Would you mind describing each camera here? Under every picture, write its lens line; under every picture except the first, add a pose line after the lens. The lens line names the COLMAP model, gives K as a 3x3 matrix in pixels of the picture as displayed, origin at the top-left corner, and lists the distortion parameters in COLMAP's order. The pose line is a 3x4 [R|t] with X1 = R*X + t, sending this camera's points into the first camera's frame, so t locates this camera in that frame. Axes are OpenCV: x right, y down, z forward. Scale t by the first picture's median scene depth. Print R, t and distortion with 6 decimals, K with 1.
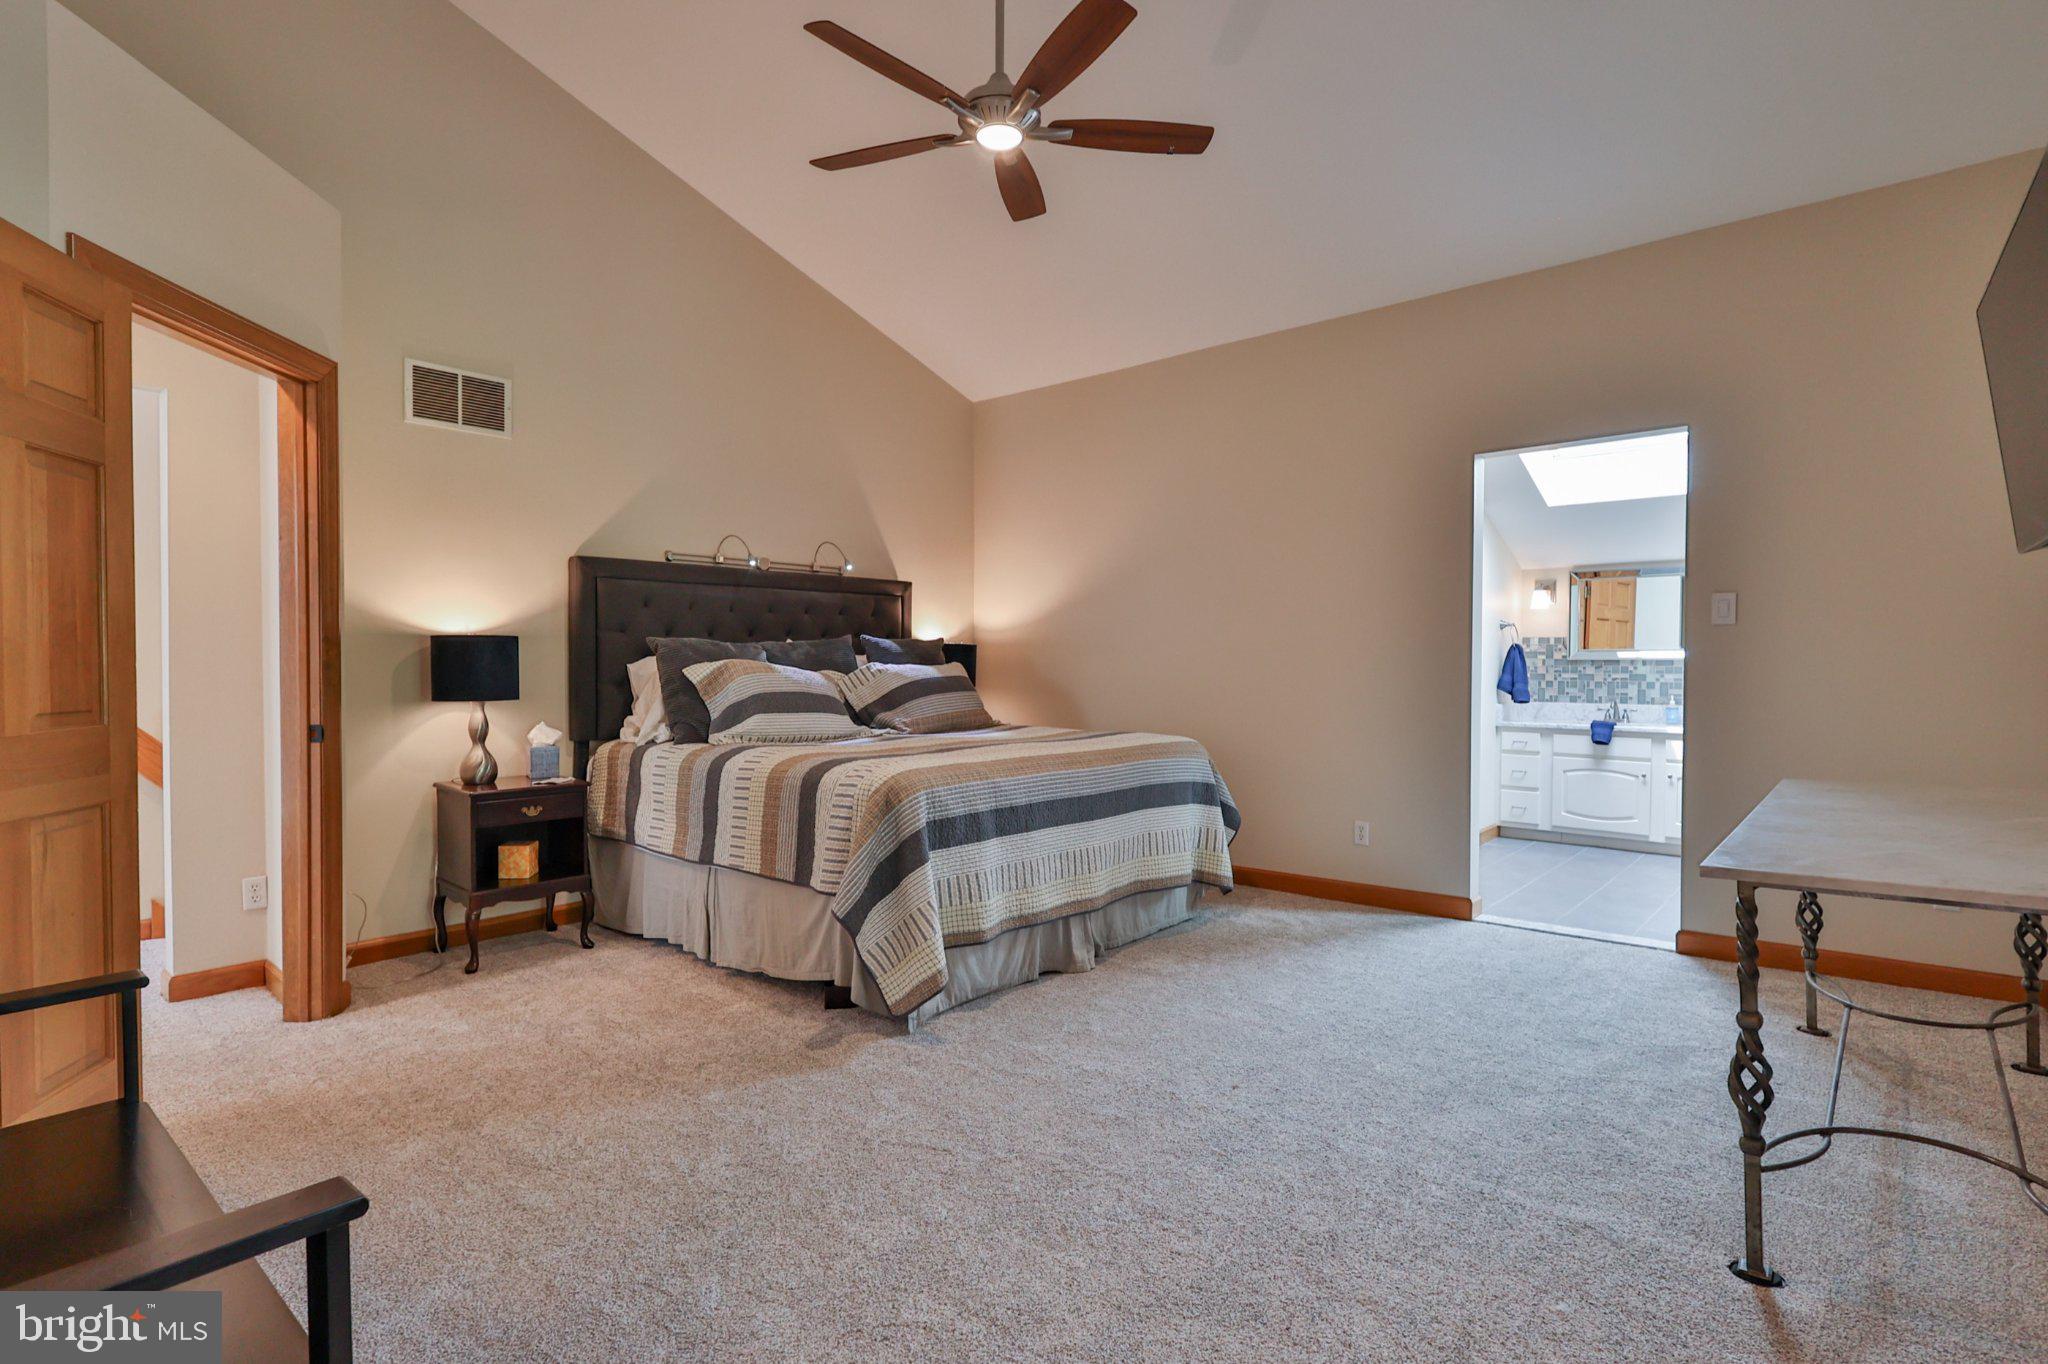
lens RADIAL K [[1021.5, 0, 1024.0], [0, 1021.5, 682.0], [0, 0, 1]] dist [0.000319, -0.000524]
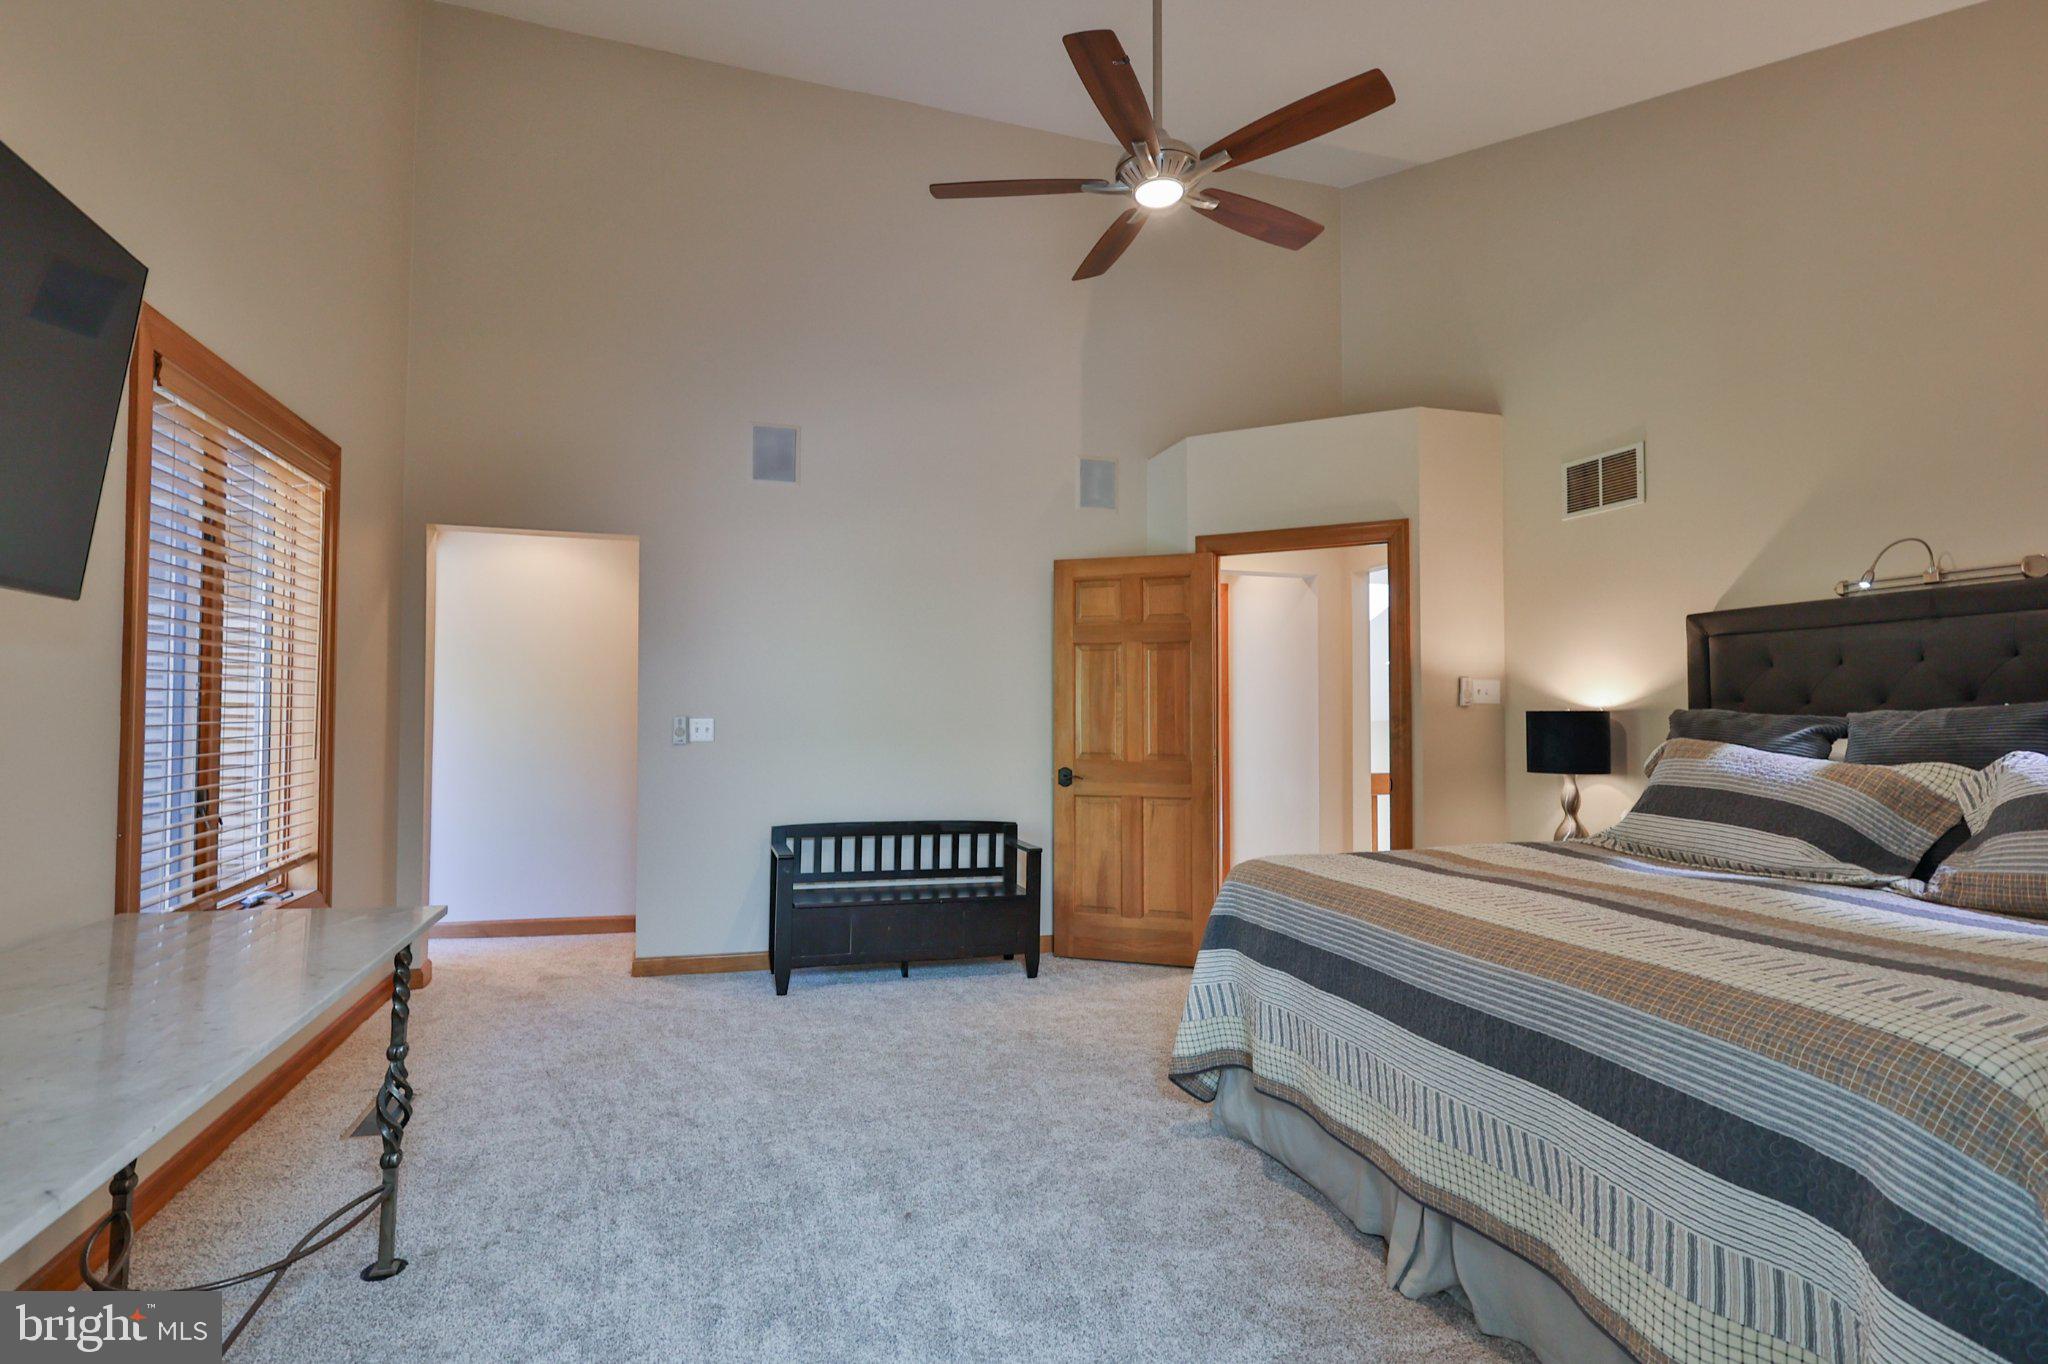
lens RADIAL K [[1021.5, 0, 1024.0], [0, 1021.5, 682.0], [0, 0, 1]] dist [0.000319, -0.000524]
pose [[-0.524824, -0.027349, -0.850771, 0.643869], [-0.015664, 0.999625, -0.022472, -0.042363], [0.851066, 0.001533, -0.525056, 1.066853]]
